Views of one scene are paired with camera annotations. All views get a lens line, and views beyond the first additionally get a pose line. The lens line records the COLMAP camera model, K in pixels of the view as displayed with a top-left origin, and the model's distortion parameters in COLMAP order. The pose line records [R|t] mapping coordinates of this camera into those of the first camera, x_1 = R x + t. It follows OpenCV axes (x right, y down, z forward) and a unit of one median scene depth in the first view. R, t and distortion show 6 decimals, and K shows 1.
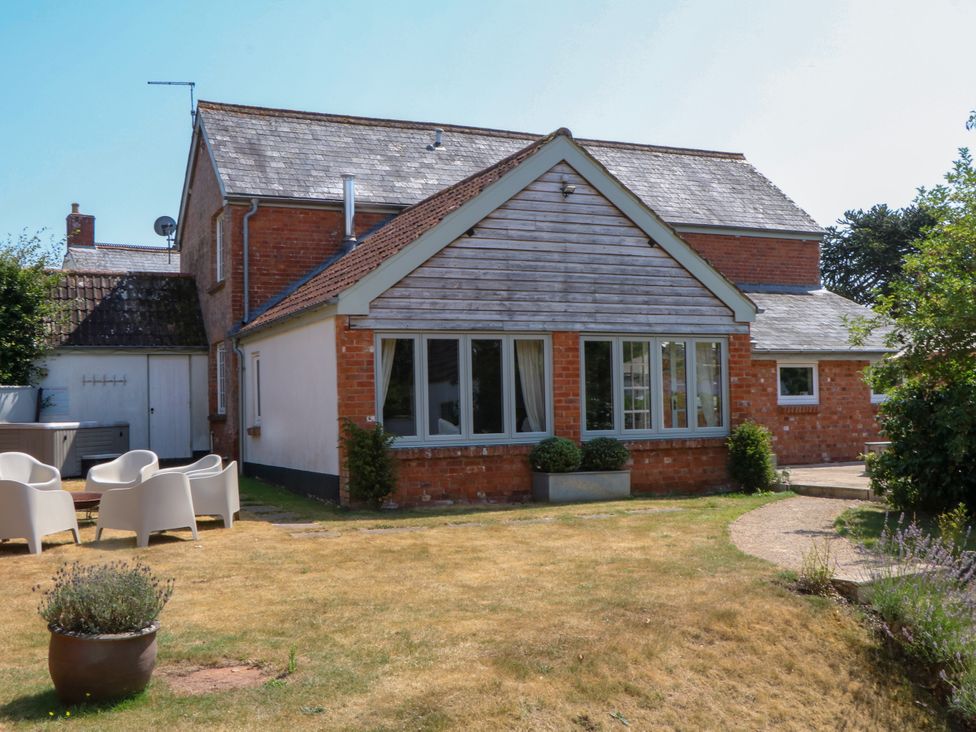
lens RADIAL K [[1065.9, 0, 426.8], [0, 1065.9, 381.8], [0, 0, 1]] dist [-0.064118, 0.000000]
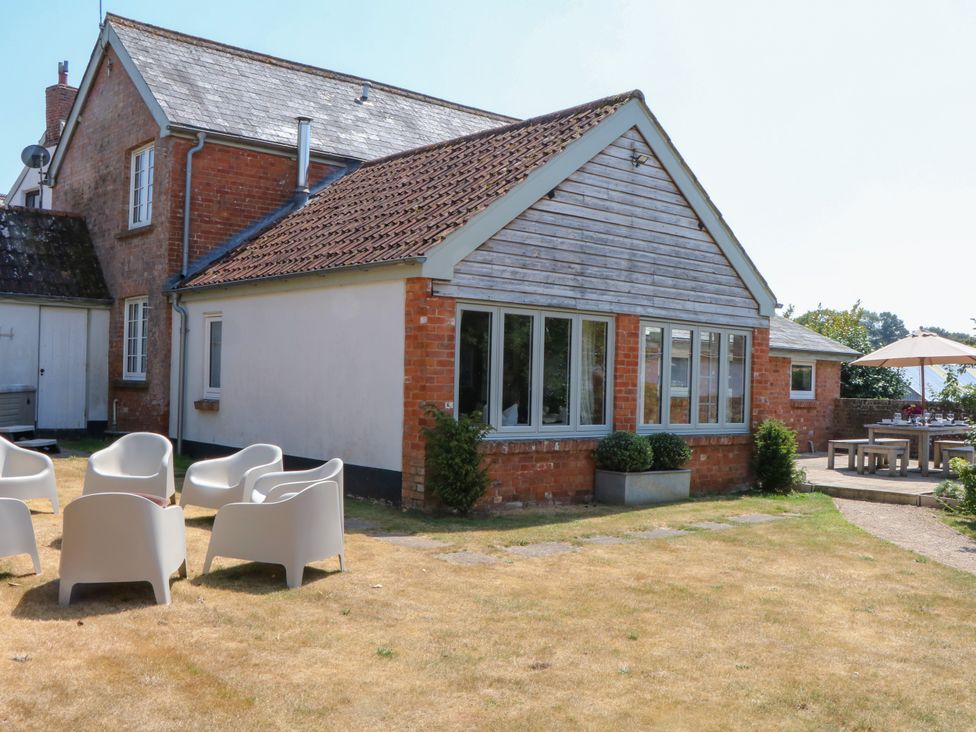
lens RADIAL K [[991.3, 0, 432.1], [0, 991.3, 372.4], [0, 0, 1]] dist [-0.085070, 0.000000]
pose [[0.956289, 0.048044, 0.288449, -0.257180], [-0.054717, 0.998388, 0.015111, -0.001751], [-0.287257, -0.030233, 0.957376, 0.230994]]
